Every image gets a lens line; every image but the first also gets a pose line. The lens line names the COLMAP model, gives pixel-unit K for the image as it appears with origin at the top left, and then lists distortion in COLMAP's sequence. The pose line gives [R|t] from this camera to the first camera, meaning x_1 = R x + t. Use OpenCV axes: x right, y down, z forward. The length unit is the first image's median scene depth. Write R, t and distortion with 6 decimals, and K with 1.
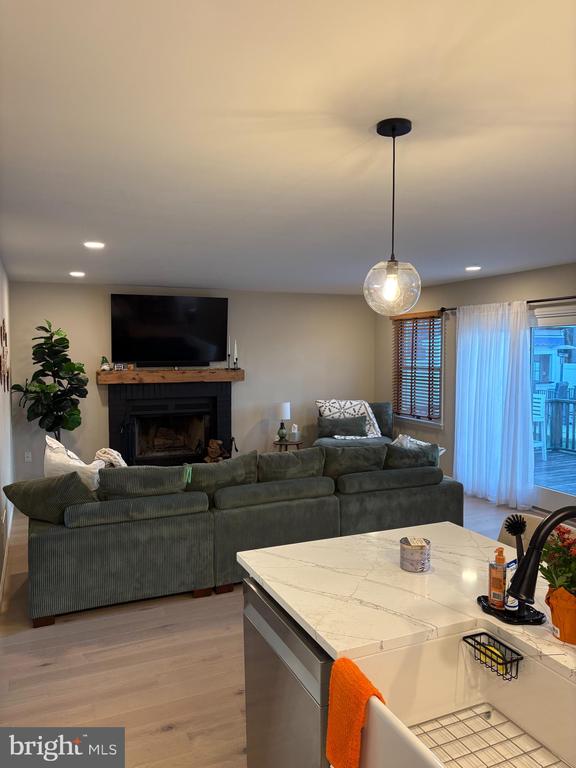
lens RADIAL K [[582.8, 0, 288.0], [0, 582.8, 384.0], [0, 0, 1]] dist [0.006016, 0.000602]
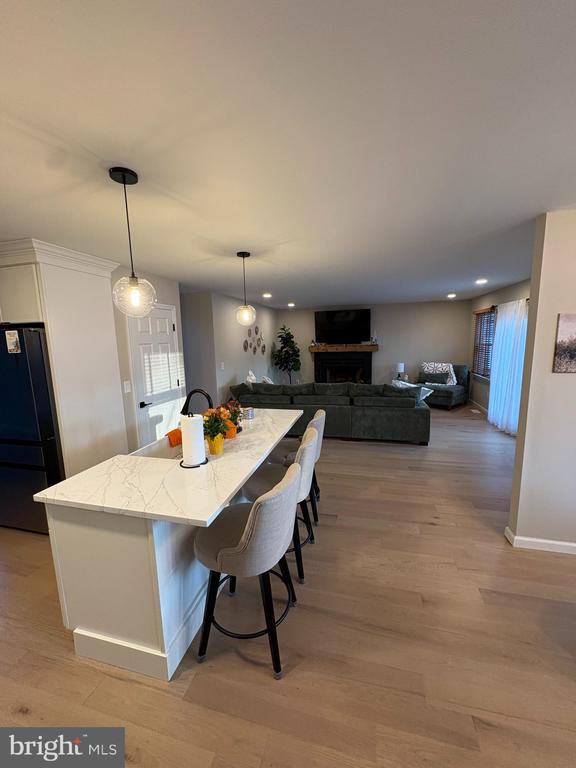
lens RADIAL K [[305.0, 0, 286.9], [0, 305.0, 383.2], [0, 0, 1]] dist [-0.000832, 0.000279]
pose [[0.783518, 0.075301, -0.616789, 0.346524], [-0.013903, 0.994506, 0.103753, -0.000921], [0.621213, -0.072718, 0.780261, -0.000190]]
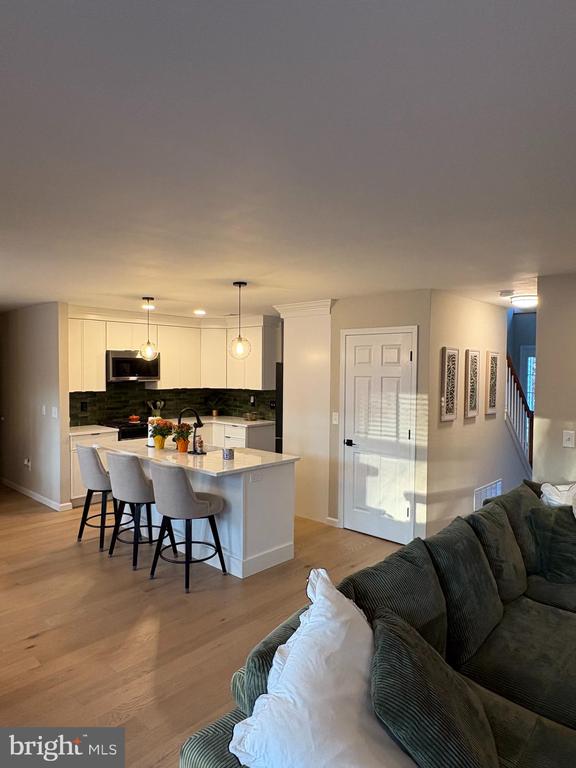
lens RADIAL K [[496.7, 0, 288.0], [0, 496.7, 384.0], [0, 0, 1]] dist [-0.008371, -0.000745]
pose [[-0.914453, 0.008154, -0.404610, 0.238208], [-0.029050, 0.995895, 0.085726, -0.057550], [0.403648, 0.090146, -0.910463, 0.855024]]
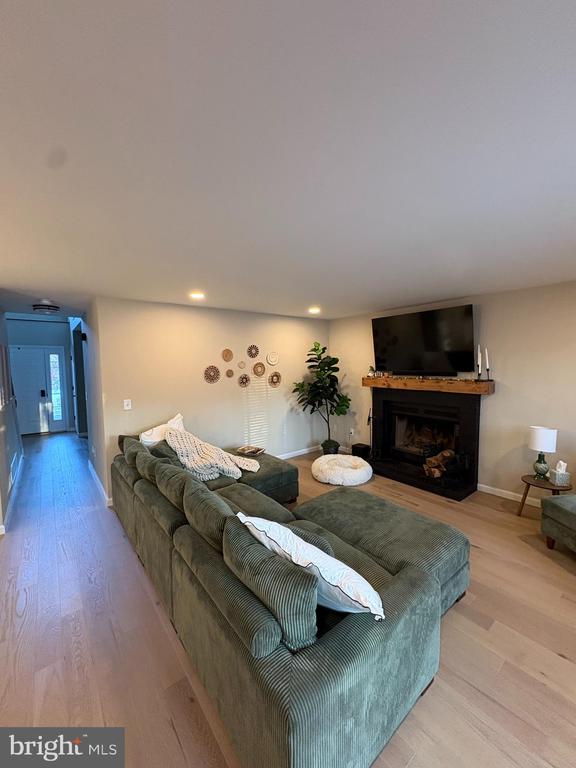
lens RADIAL K [[305.0, 0, 286.9], [0, 305.0, 383.2], [0, 0, 1]] dist [-0.000832, 0.000279]
pose [[0.257163, 0.064866, -0.964189, 0.309910], [-0.042852, 0.997529, 0.055679, -0.038198], [0.965417, 0.026999, 0.259307, 0.621891]]
